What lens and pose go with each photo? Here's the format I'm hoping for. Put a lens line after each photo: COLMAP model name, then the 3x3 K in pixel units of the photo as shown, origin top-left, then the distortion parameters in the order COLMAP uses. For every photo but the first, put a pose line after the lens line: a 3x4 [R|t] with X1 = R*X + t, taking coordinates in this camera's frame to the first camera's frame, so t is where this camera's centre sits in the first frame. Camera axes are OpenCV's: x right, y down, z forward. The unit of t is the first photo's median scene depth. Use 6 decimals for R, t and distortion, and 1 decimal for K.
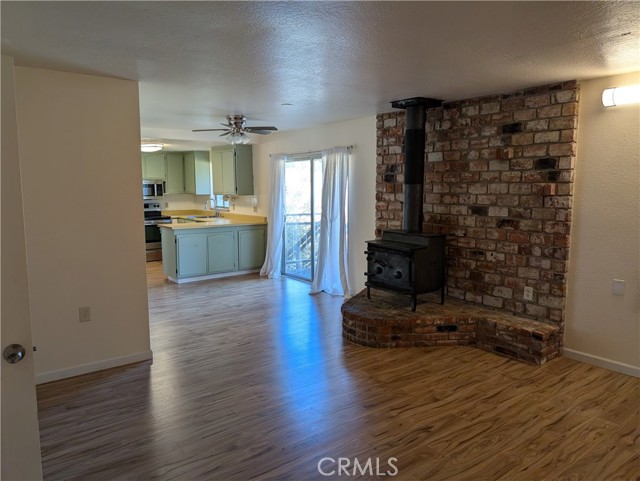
lens RADIAL K [[461.7, 0, 315.8], [0, 461.7, 238.1], [0, 0, 1]] dist [0.018140, -0.016309]
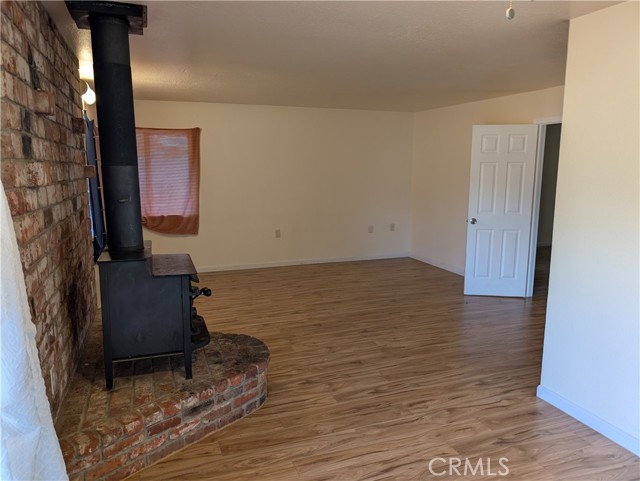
lens RADIAL K [[461.7, 0, 318.7], [0, 461.7, 241.1], [0, 0, 1]] dist [0.018140, -0.016309]
pose [[-0.958224, -0.042919, 0.282780, -0.160358], [0.035062, 0.963594, 0.265062, -0.148507], [-0.283861, 0.263904, -0.921834, 1.300086]]
